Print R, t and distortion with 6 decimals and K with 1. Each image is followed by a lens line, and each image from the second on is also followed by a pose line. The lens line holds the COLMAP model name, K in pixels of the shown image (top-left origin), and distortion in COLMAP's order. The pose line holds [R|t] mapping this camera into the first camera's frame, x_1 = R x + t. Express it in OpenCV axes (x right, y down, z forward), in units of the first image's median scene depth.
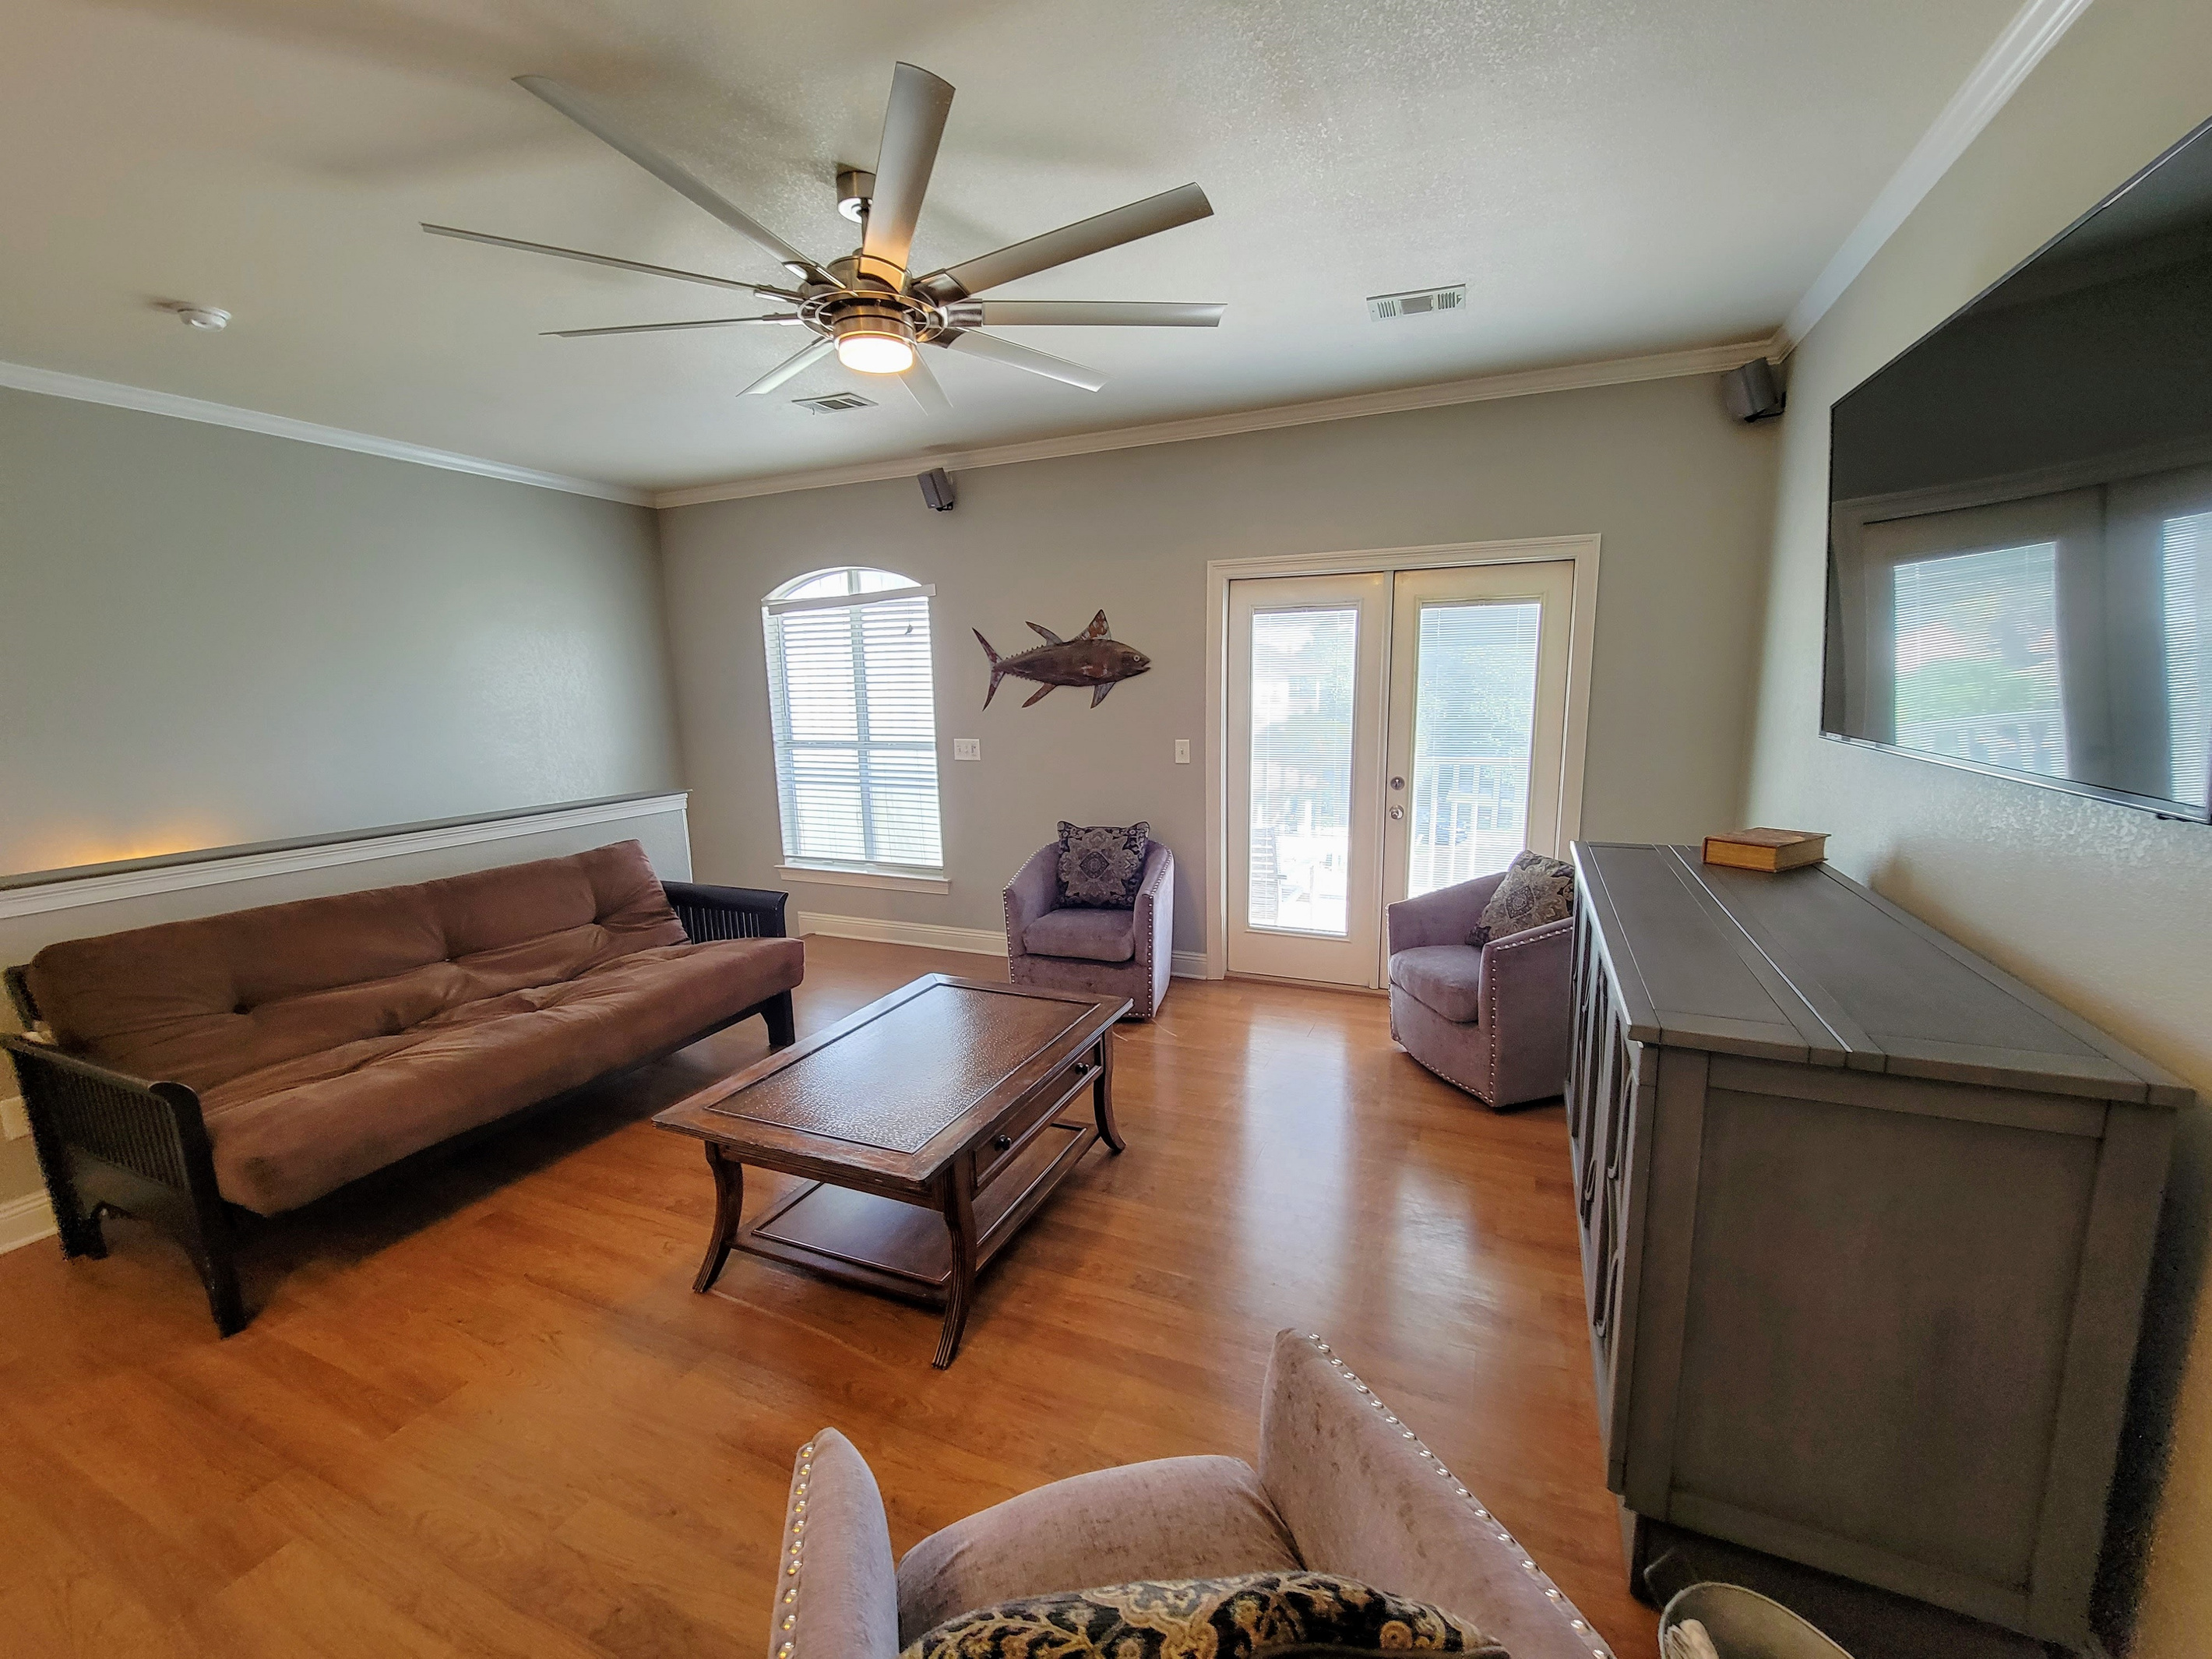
lens RADIAL K [[905.8, 0, 1117.0], [0, 905.8, 842.5], [0, 0, 1]] dist [0.004679, -0.005098]
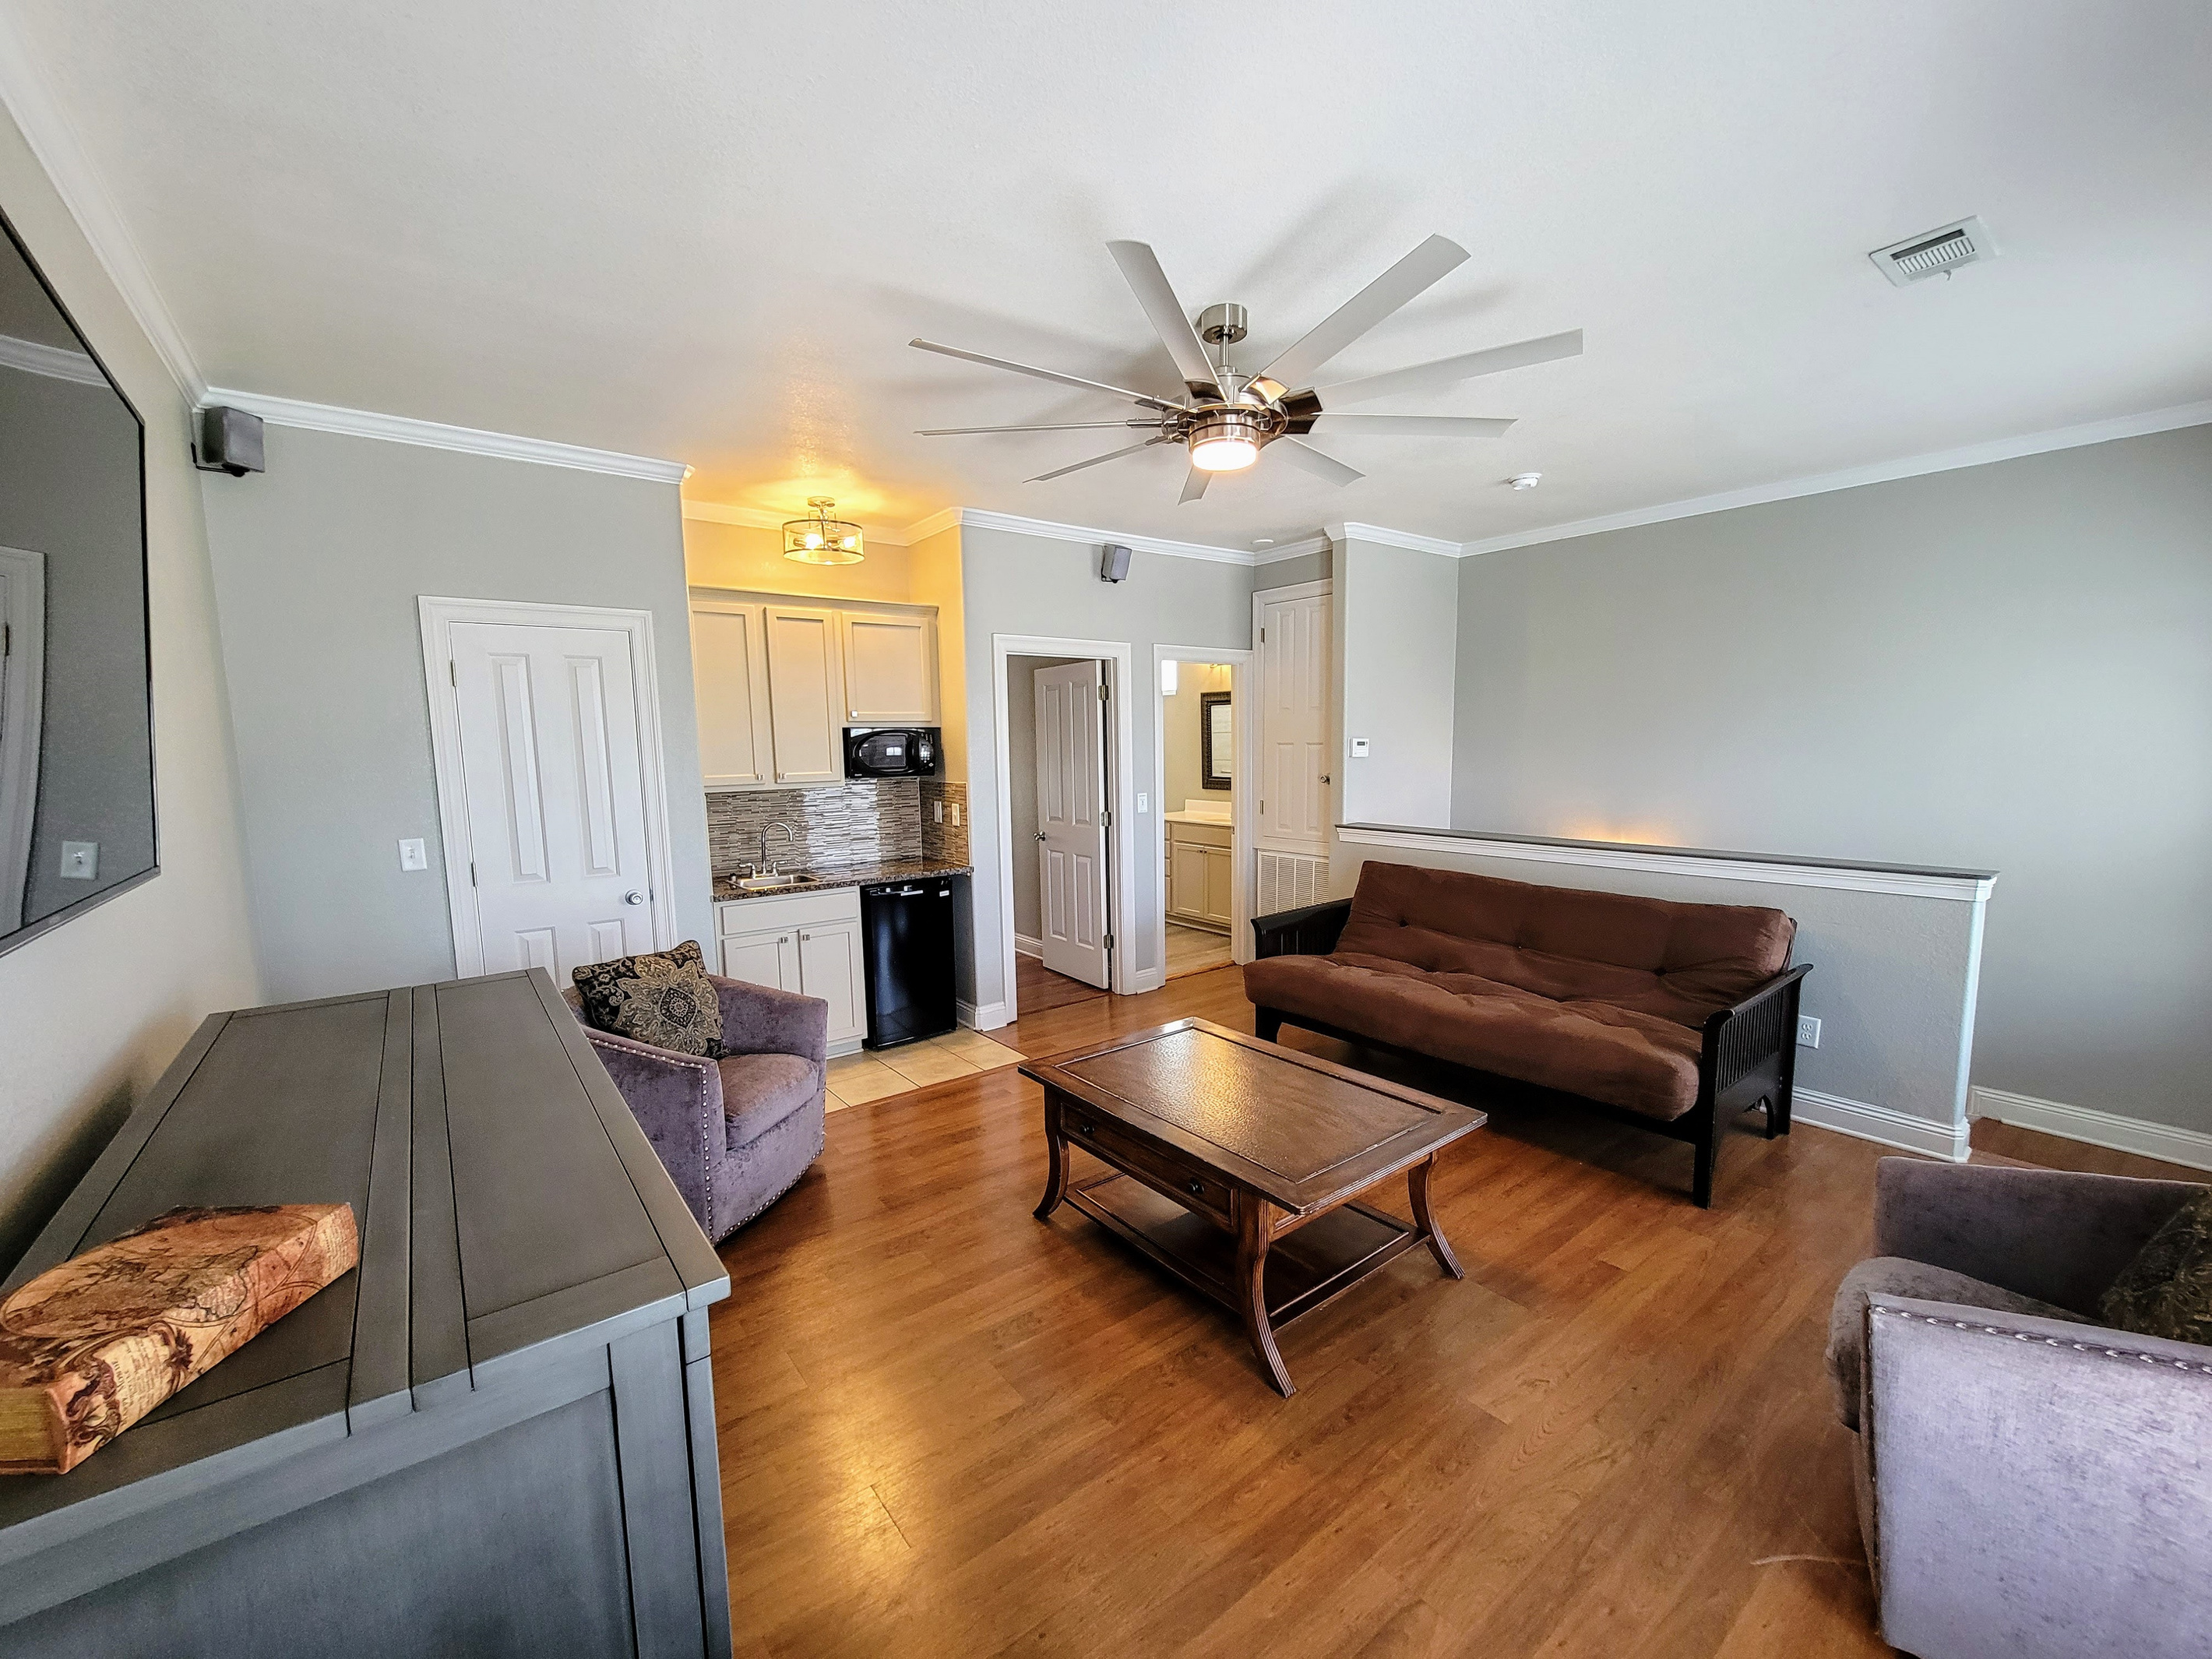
lens RADIAL K [[905.8, 0, 1117.0], [0, 905.8, 842.5], [0, 0, 1]] dist [0.004679, -0.005098]
pose [[-0.473858, 0.125854, -0.871561, 0.409396], [-0.120174, 0.971233, 0.205584, -0.138600], [0.872363, 0.202156, -0.445102, 0.713082]]
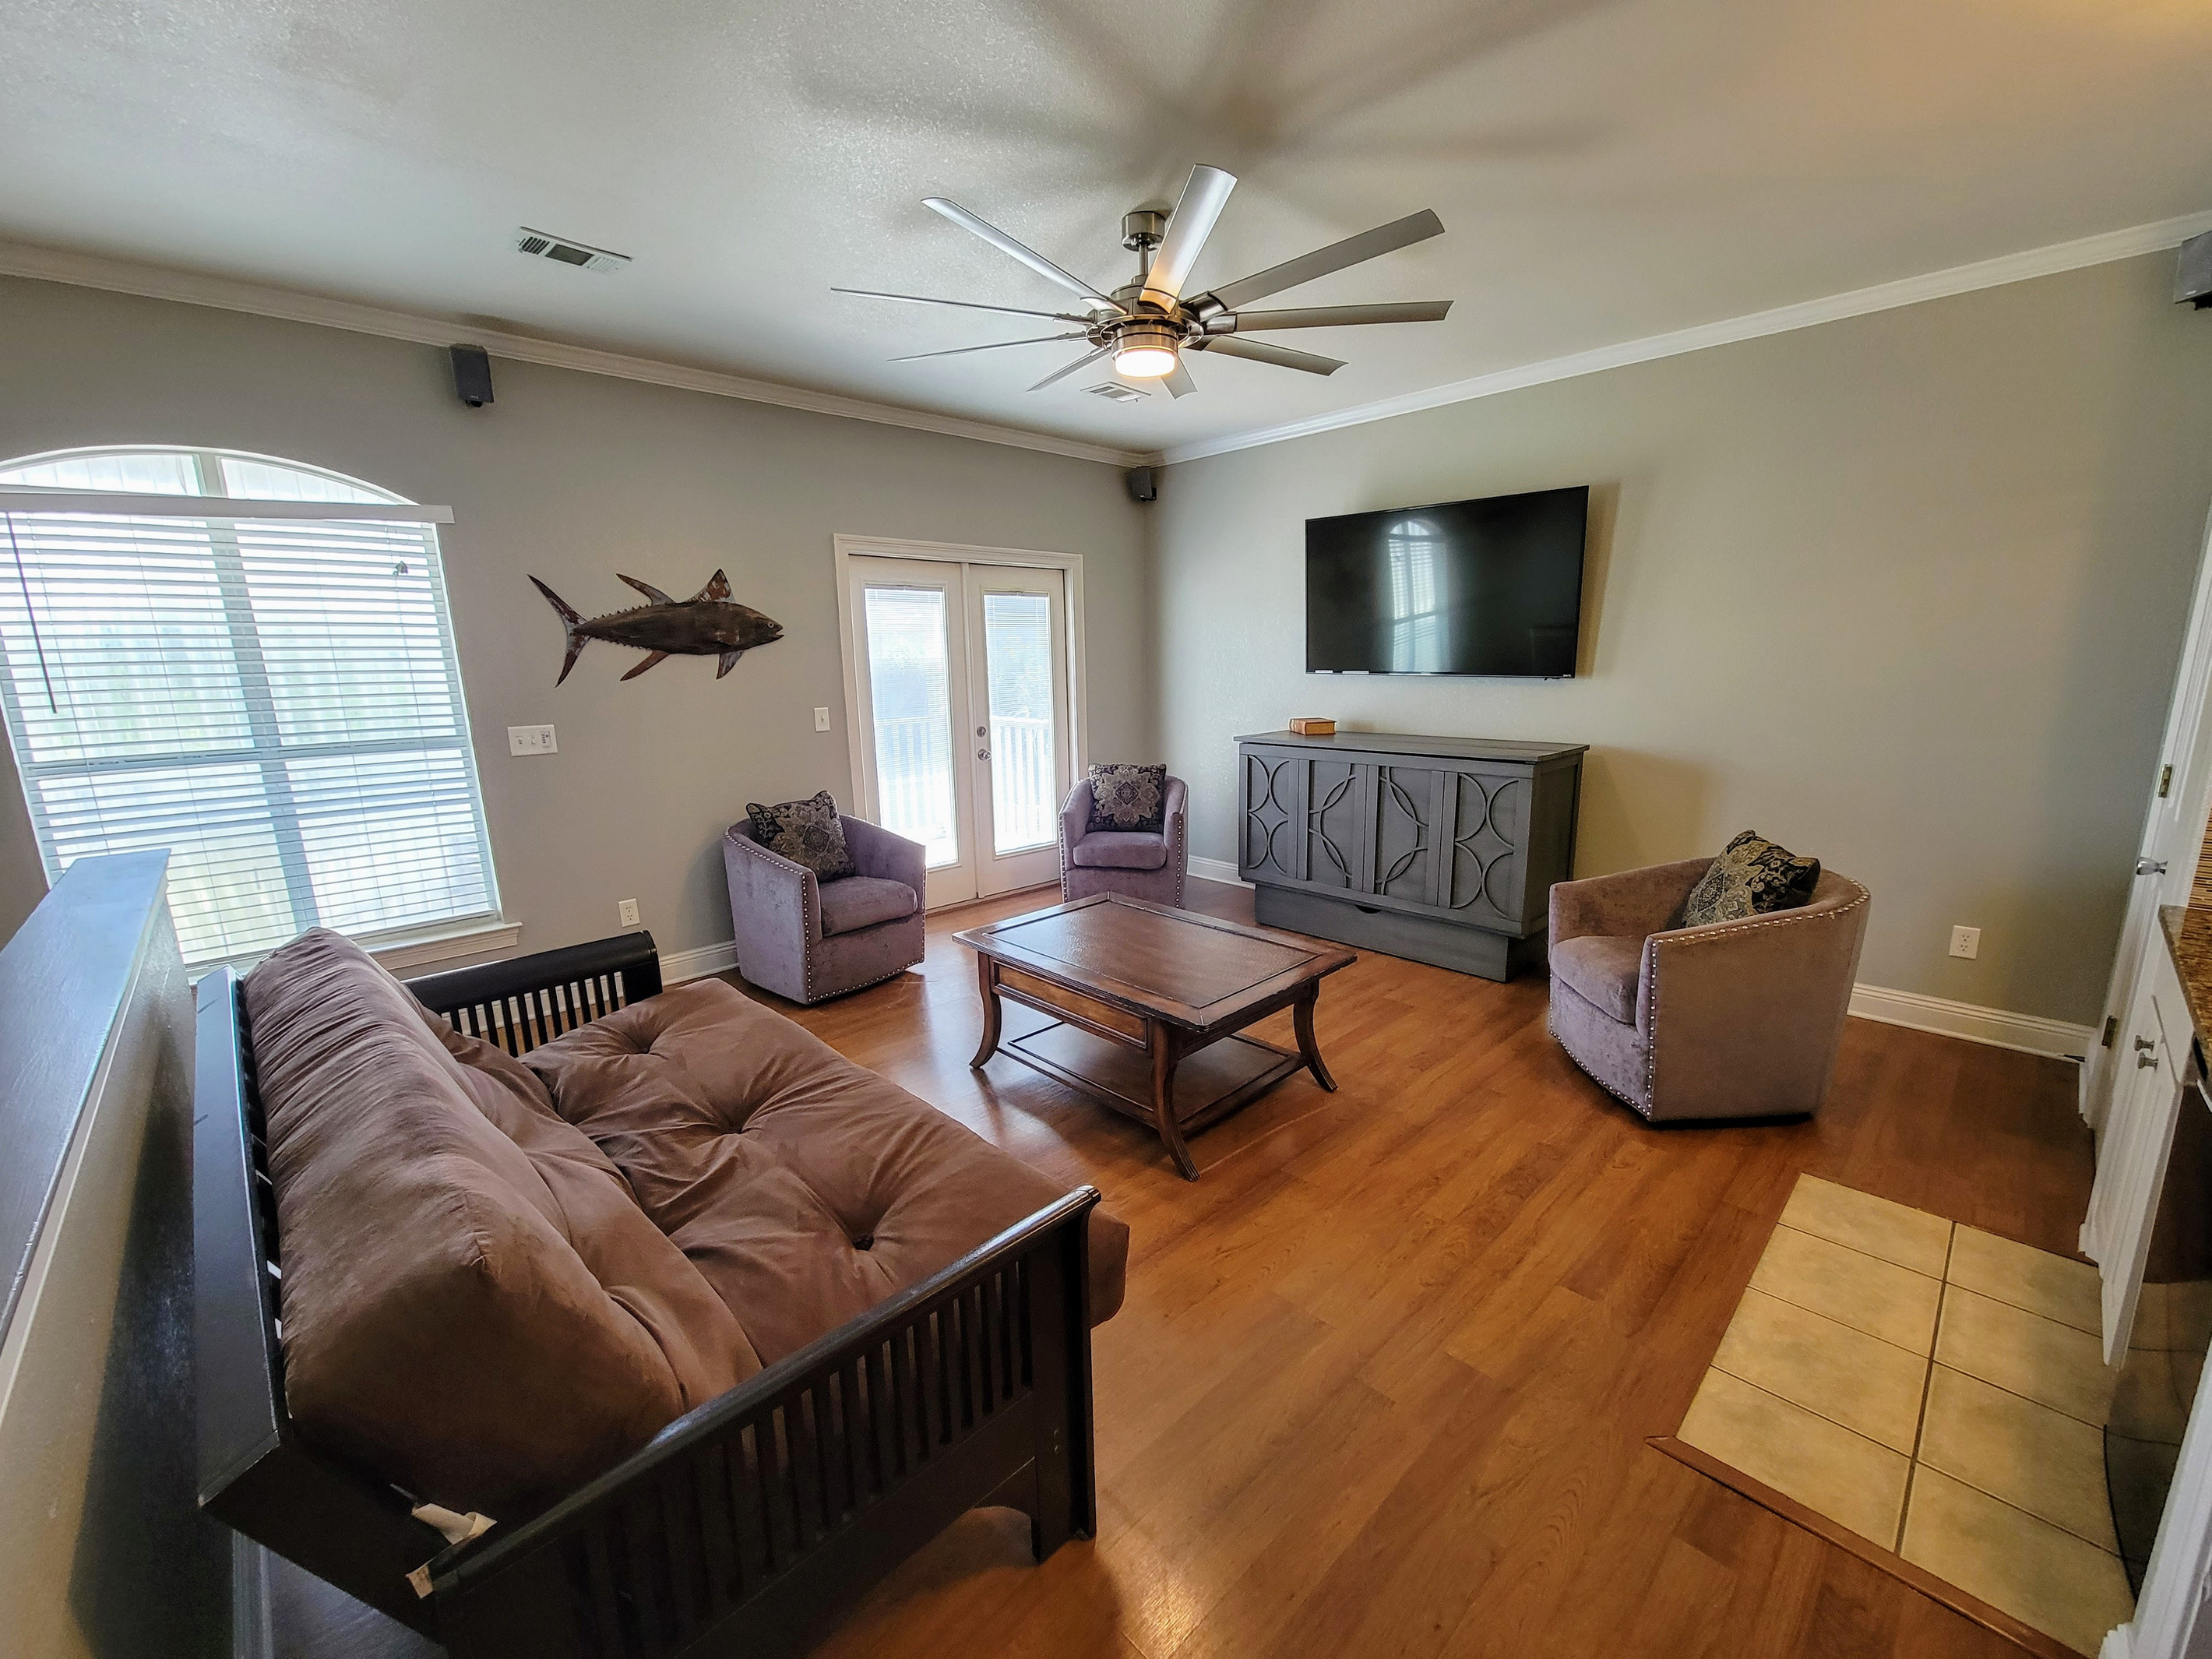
lens RADIAL K [[905.8, 0, 1117.0], [0, 905.8, 842.5], [0, 0, 1]] dist [0.004679, -0.005098]
pose [[0.383894, -0.180968, 0.905470, -0.715997], [0.167270, 0.978013, 0.124549, -0.035639], [-0.908100, 0.103644, 0.405724, 0.293465]]
